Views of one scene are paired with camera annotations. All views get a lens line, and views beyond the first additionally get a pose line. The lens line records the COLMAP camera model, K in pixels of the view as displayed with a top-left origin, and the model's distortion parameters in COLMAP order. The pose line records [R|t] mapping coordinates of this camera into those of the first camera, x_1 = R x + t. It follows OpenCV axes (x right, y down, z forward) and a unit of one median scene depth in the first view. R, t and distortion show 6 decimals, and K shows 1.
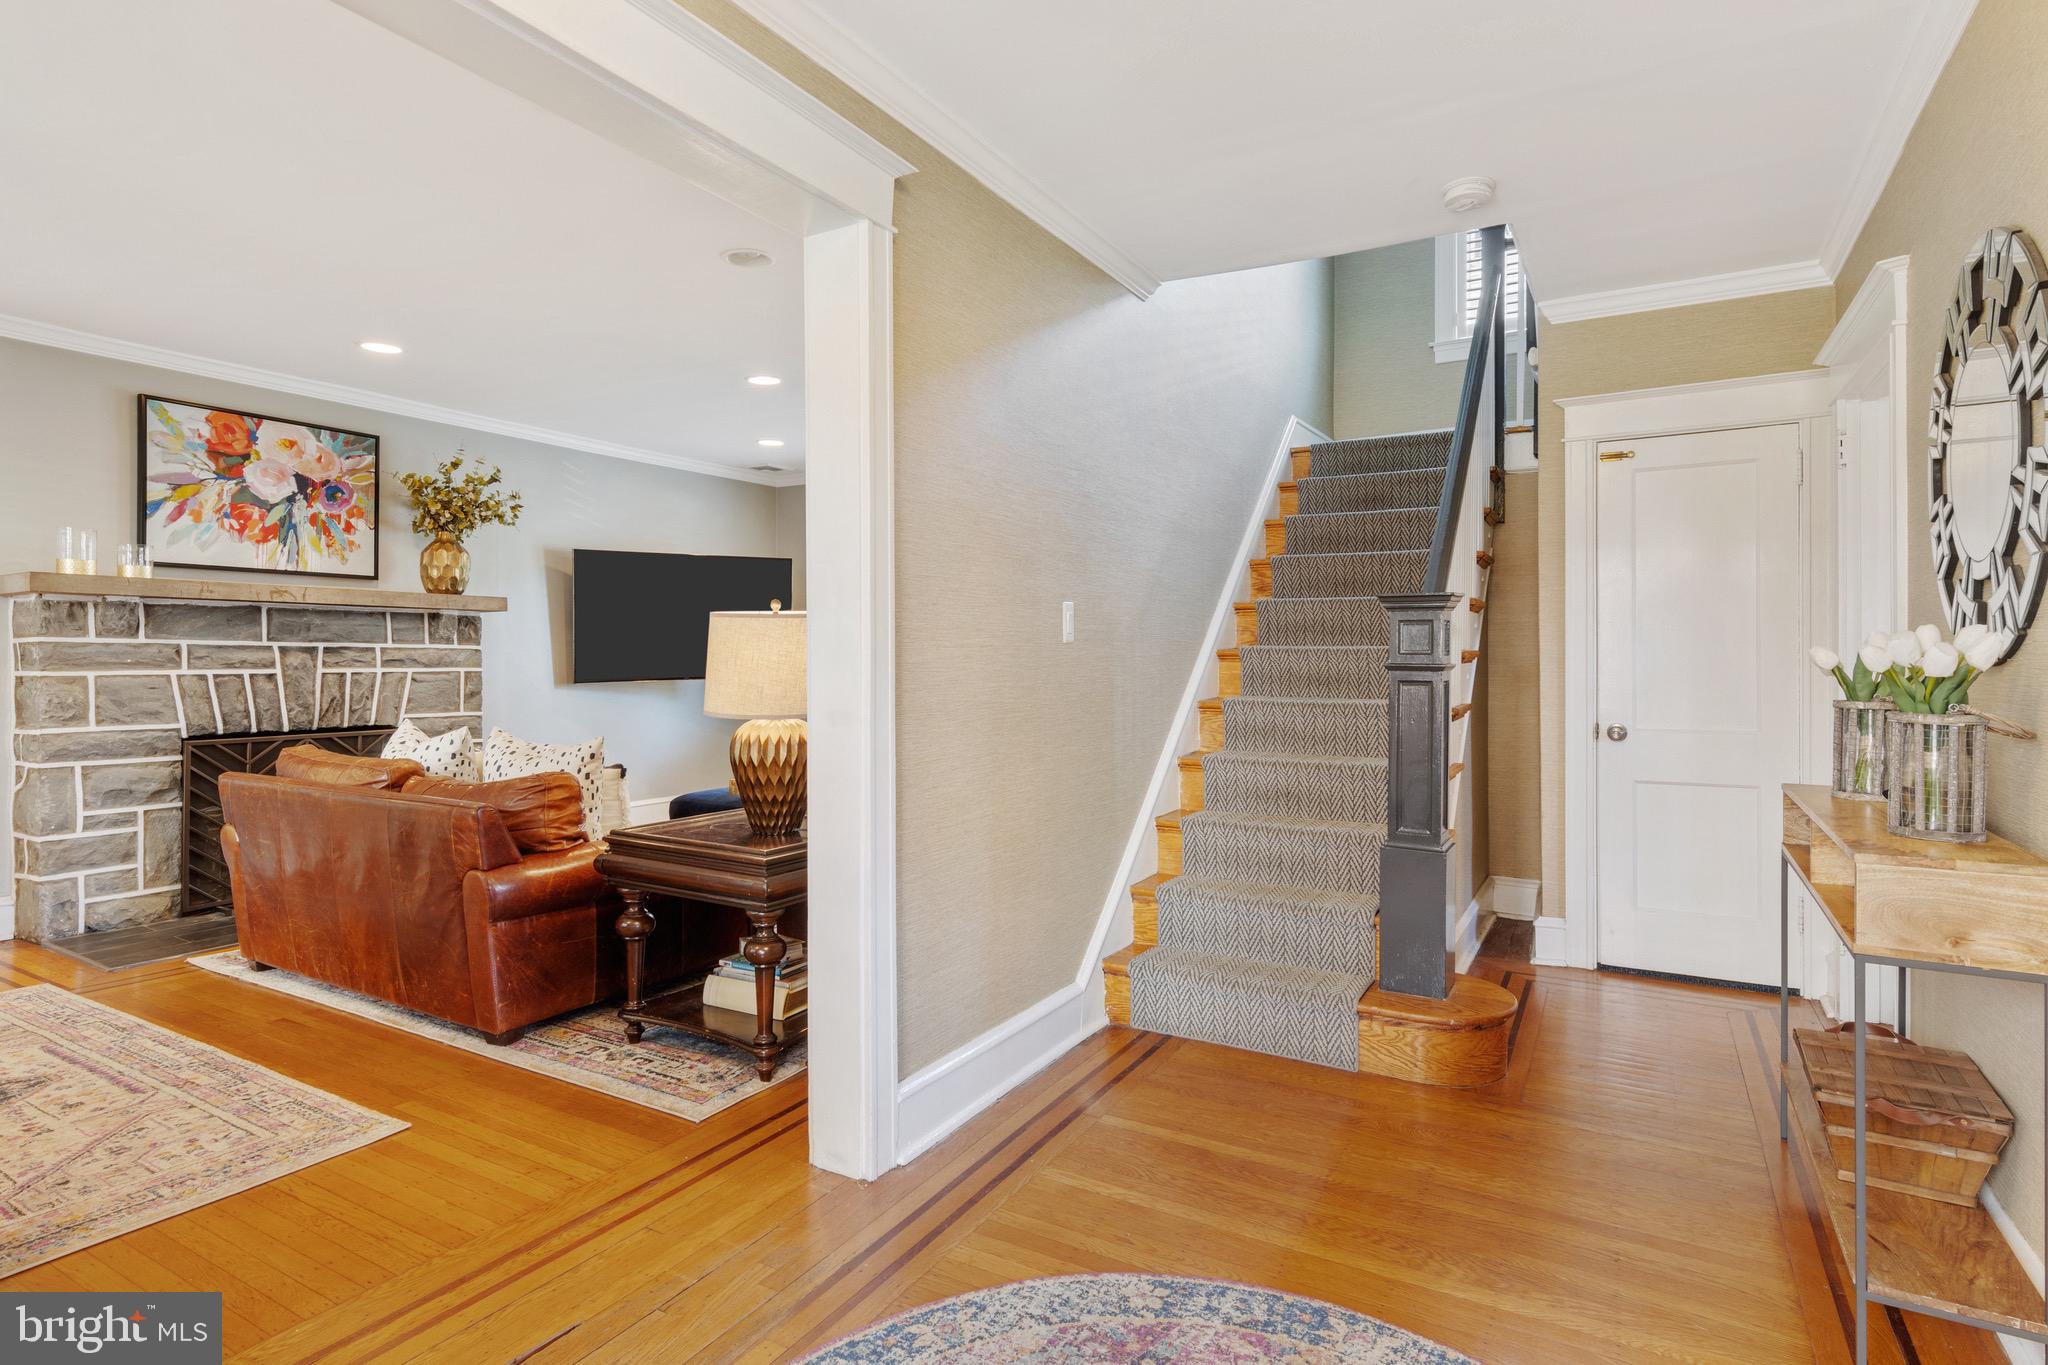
lens RADIAL K [[1052.1, 0, 1028.6], [0, 1052.1, 661.6], [0, 0, 1]] dist [0.011037, -0.002905]
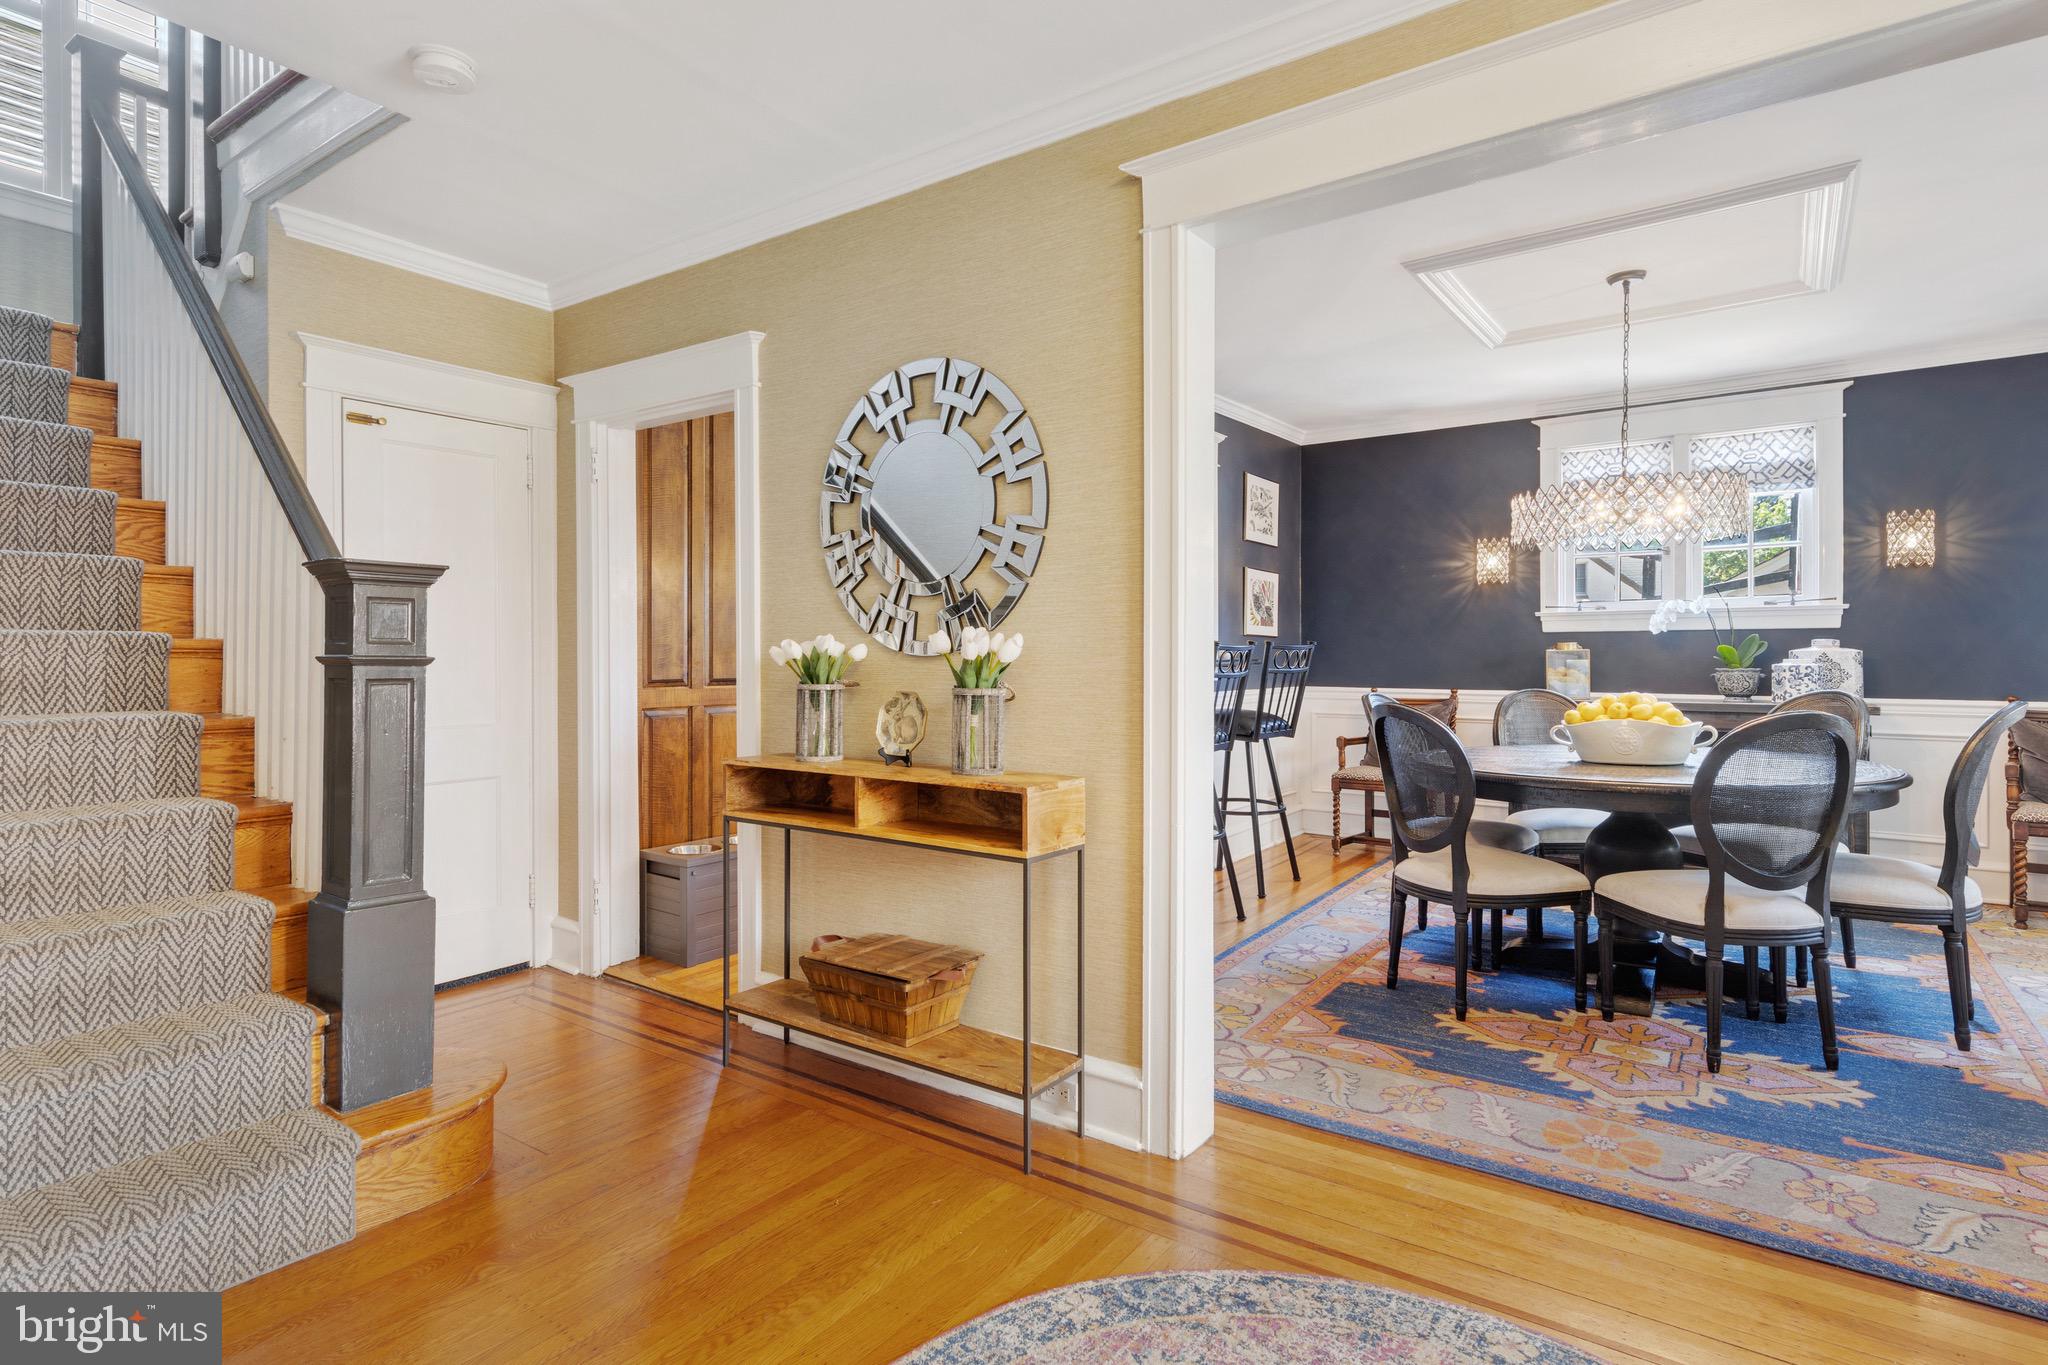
lens RADIAL K [[1052.1, 0, 1030.1], [0, 1052.1, 662.5], [0, 0, 1]] dist [0.011037, -0.002905]
pose [[0.096324, -0.006918, 0.995326, -0.210354], [0.003080, 0.999973, 0.006652, 0.001815], [-0.995345, 0.002425, 0.096343, 0.294795]]
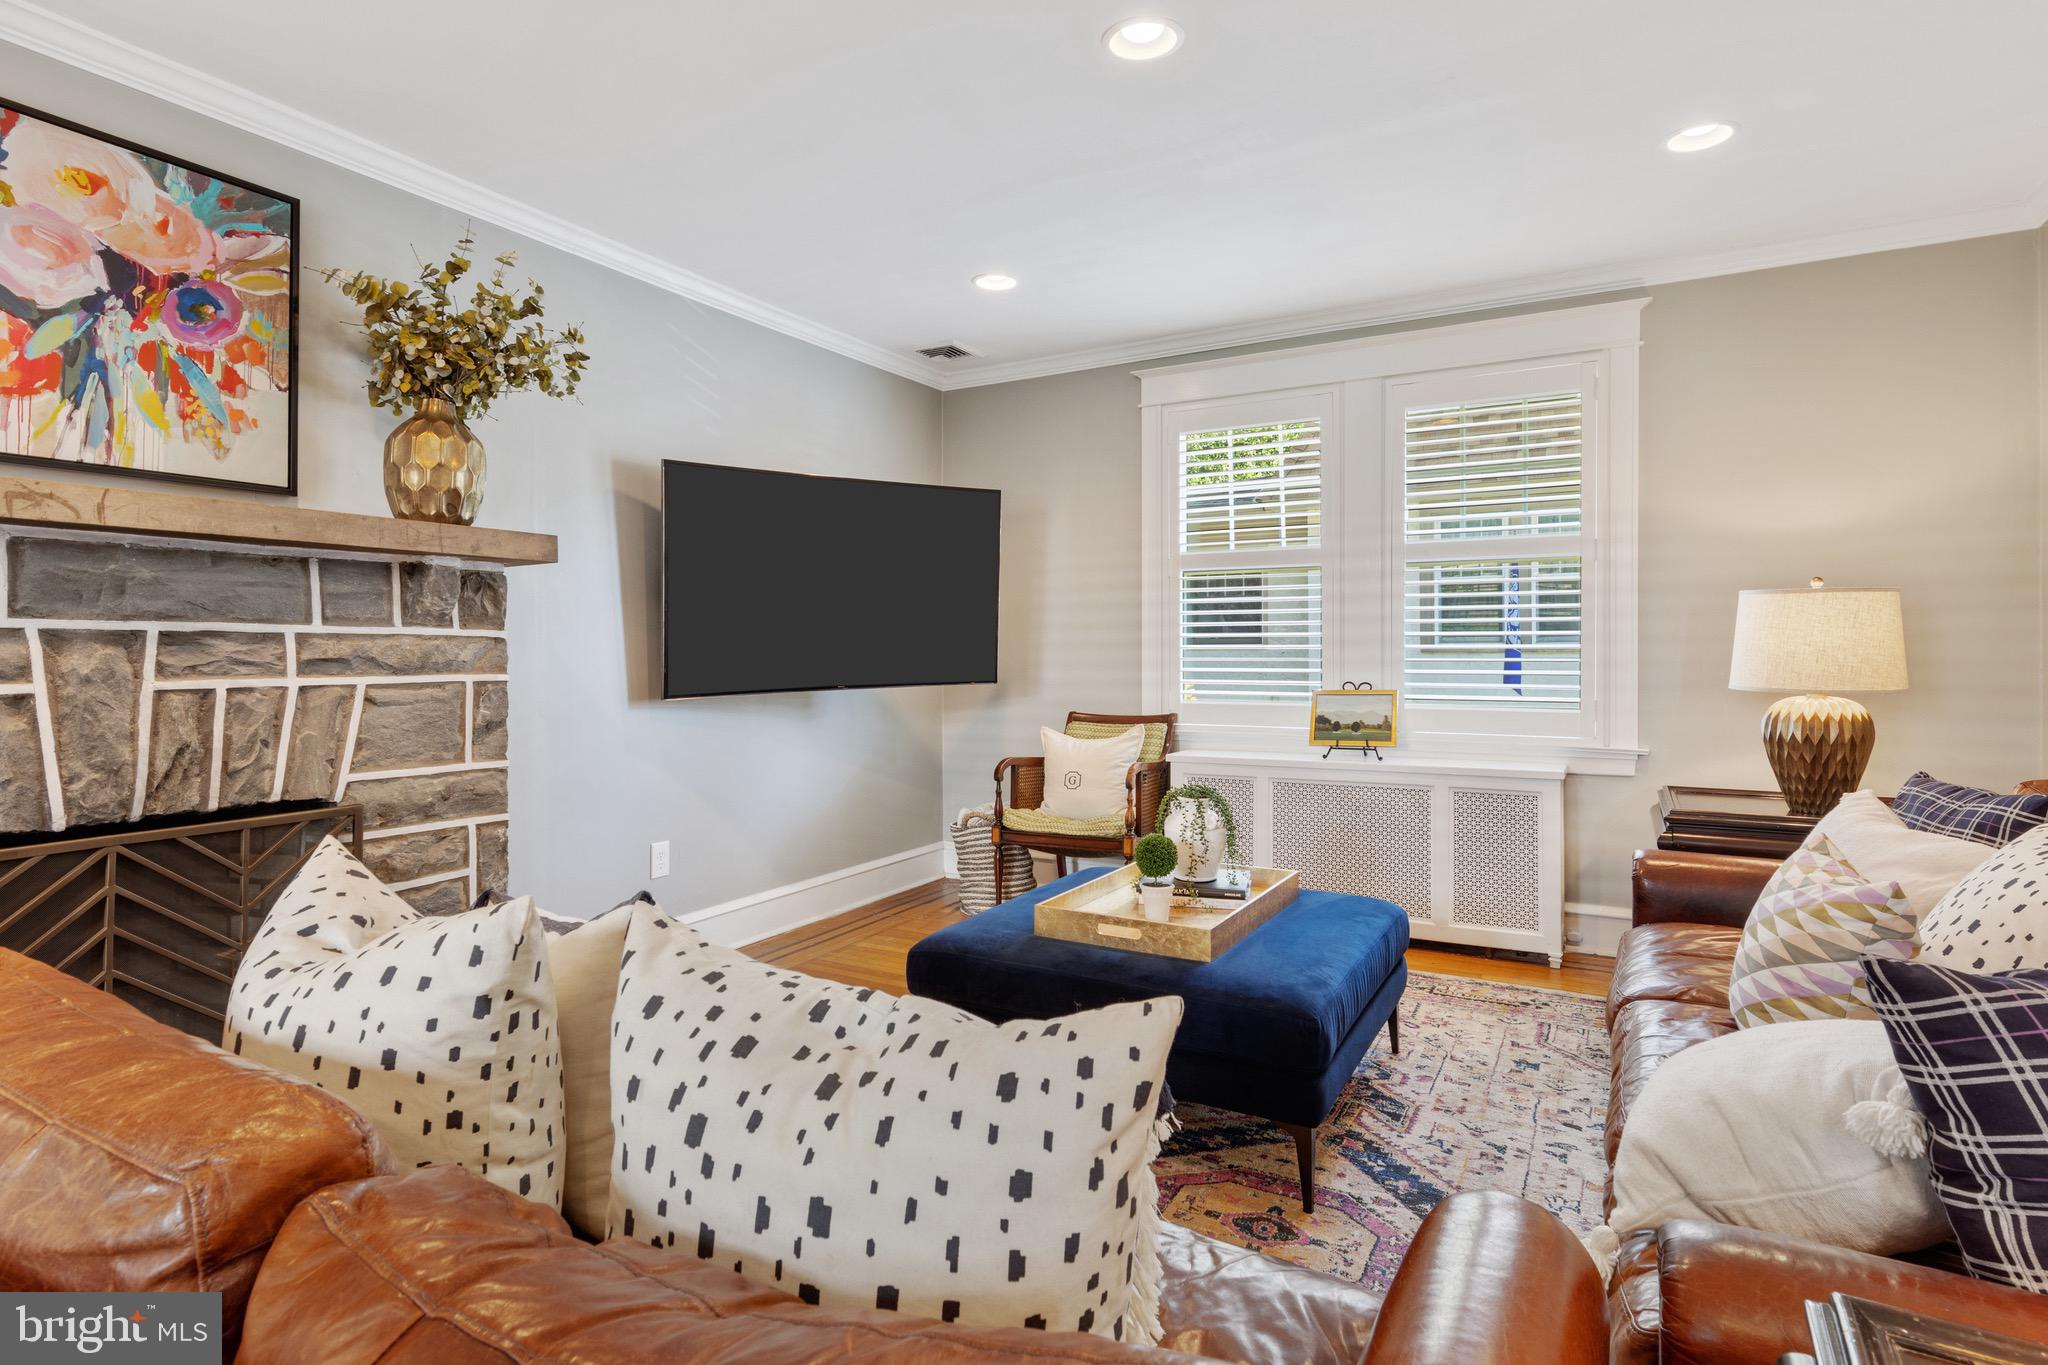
lens RADIAL K [[1052.1, 0, 1030.1], [0, 1052.1, 642.4], [0, 0, 1]] dist [0.011037, -0.002905]
pose [[0.999843, -0.006365, 0.016540, -0.329312], [0.006589, 0.999887, -0.013515, -0.000898], [-0.016453, 0.013622, 0.999772, 0.584471]]
